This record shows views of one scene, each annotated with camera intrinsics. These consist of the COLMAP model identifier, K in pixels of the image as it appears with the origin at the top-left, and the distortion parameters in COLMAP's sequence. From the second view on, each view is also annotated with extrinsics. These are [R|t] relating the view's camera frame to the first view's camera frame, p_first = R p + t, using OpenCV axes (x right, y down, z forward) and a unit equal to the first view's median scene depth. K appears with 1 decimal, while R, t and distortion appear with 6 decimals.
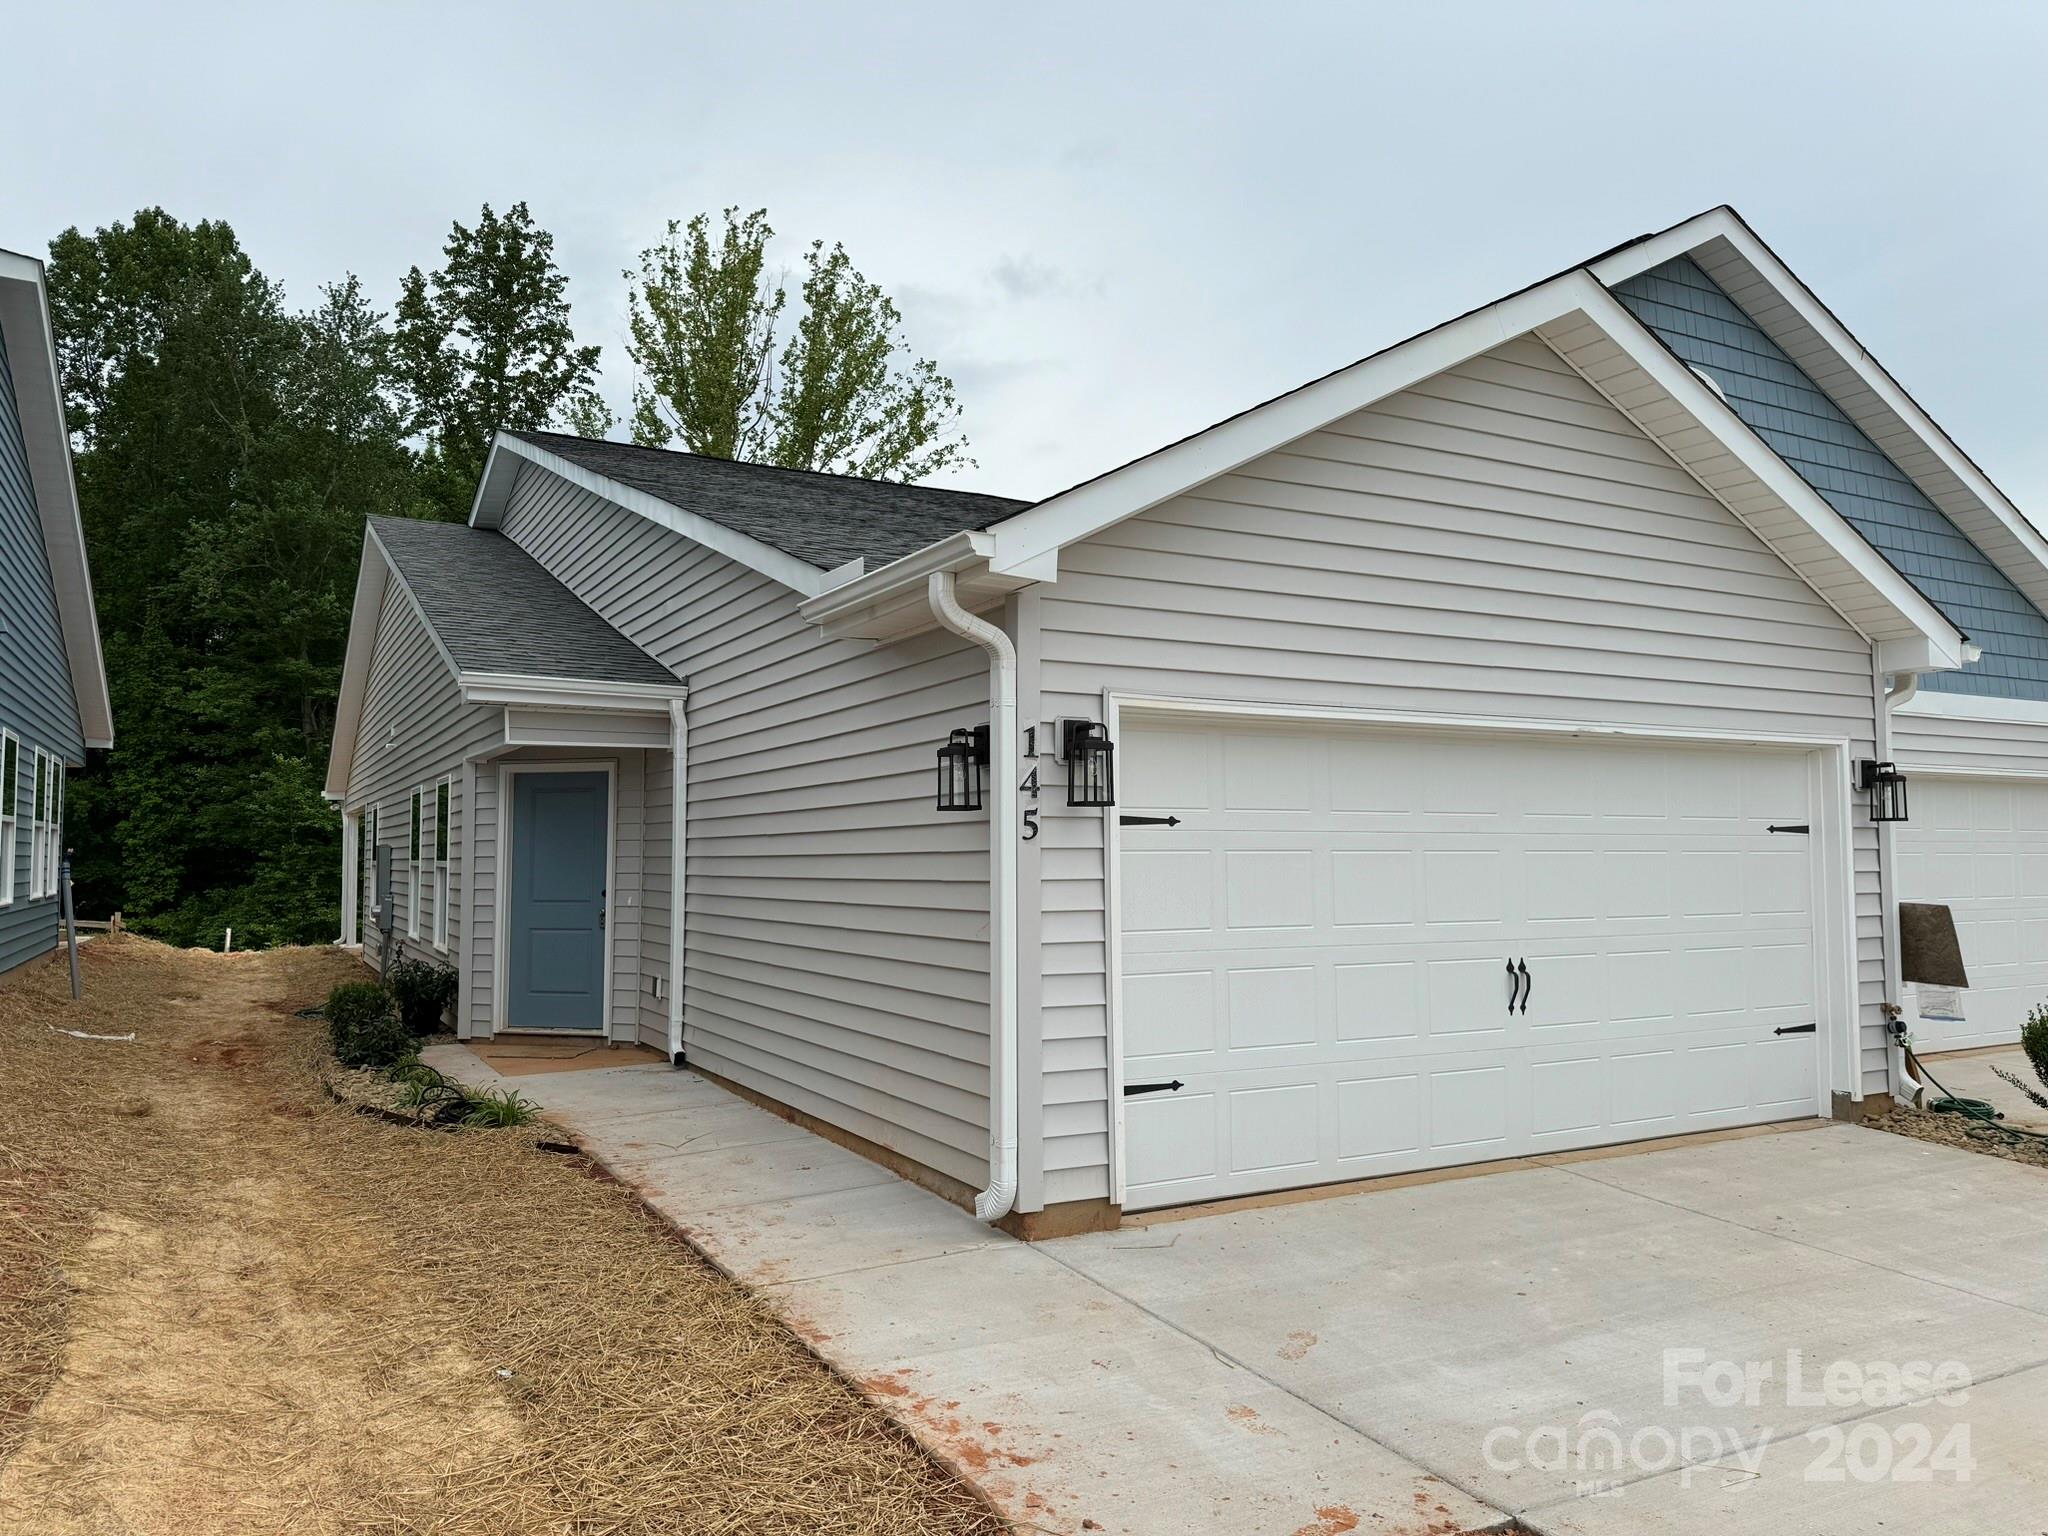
lens RADIAL K [[1438.6, 0, 1020.4], [0, 1438.6, 772.8], [0, 0, 1]] dist [0.062158, -0.069133]
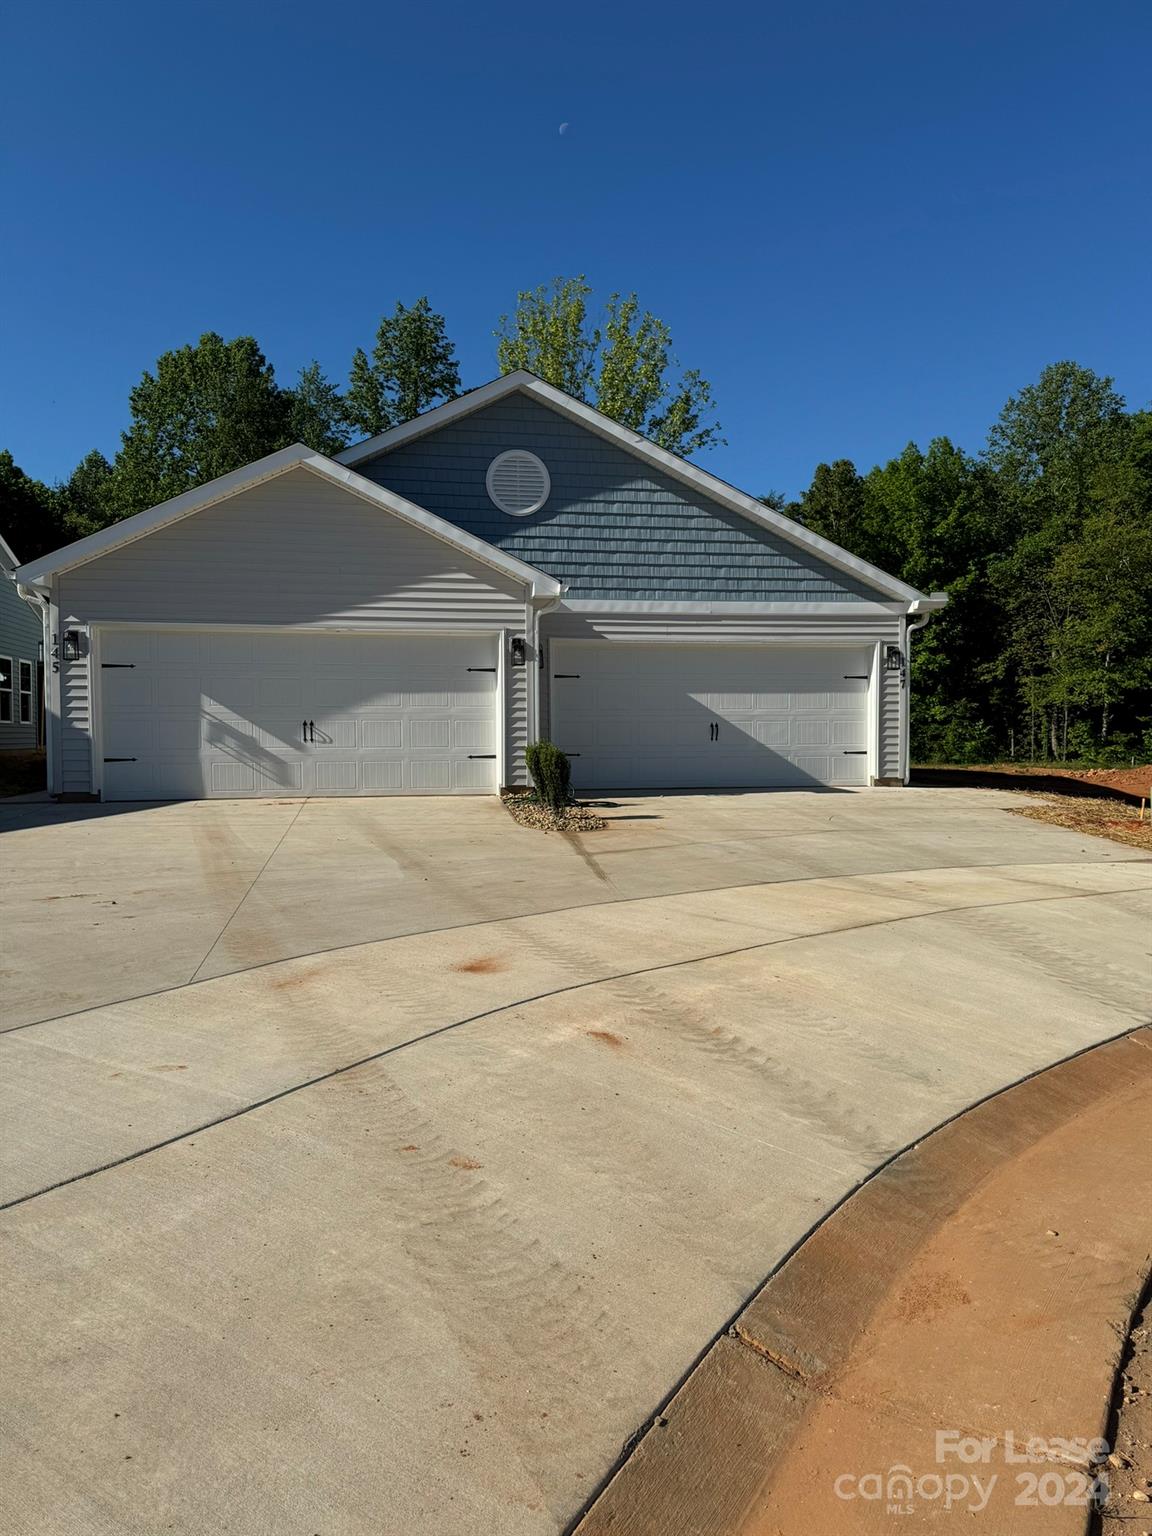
lens RADIAL K [[1078.9, 0, 589.0], [0, 1078.9, 774.9], [0, 0, 1]] dist [0.062158, -0.069133]
pose [[0.950977, 0.003622, -0.309240, 0.182331], [0.026654, 0.995251, 0.093621, 0.007746], [0.308111, -0.097273, 0.946365, -0.083206]]
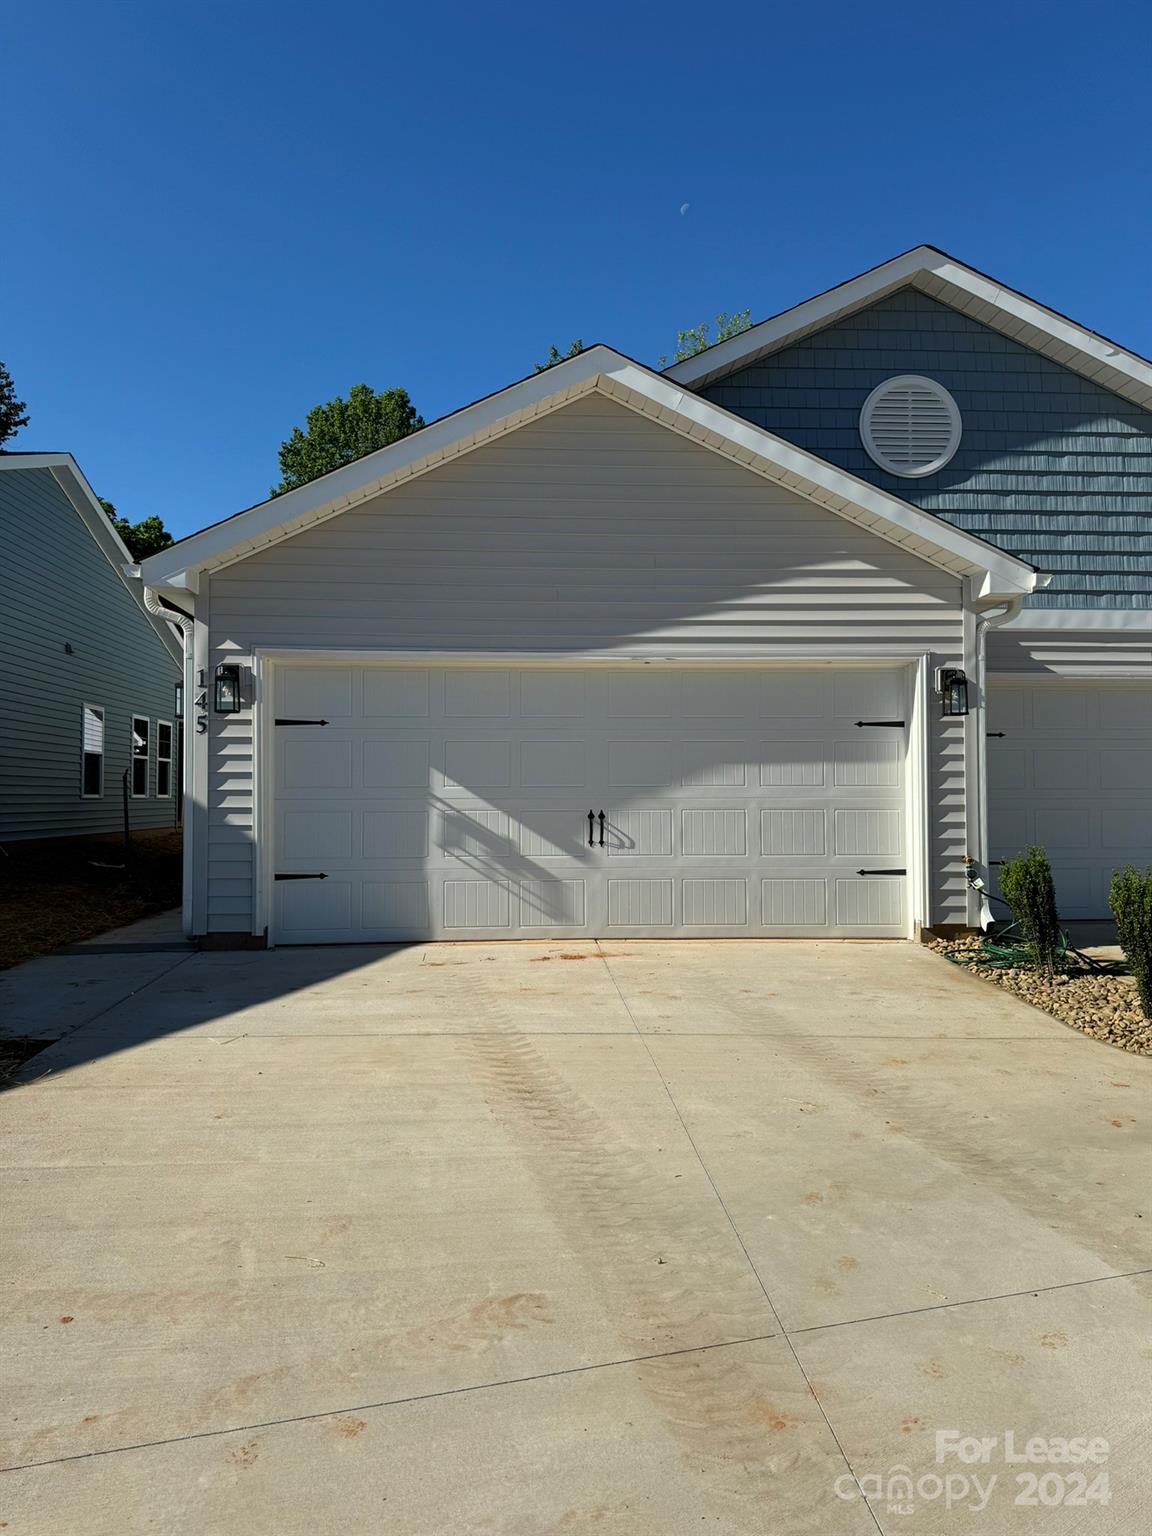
lens RADIAL K [[1078.9, 0, 578.6], [0, 1078.9, 775.8], [0, 0, 1]] dist [0.062158, -0.069133]
pose [[0.908845, -0.014913, -0.416868, 0.099899], [0.031092, 0.999003, 0.032048, 0.007265], [0.415974, -0.042088, 0.908402, 0.001604]]
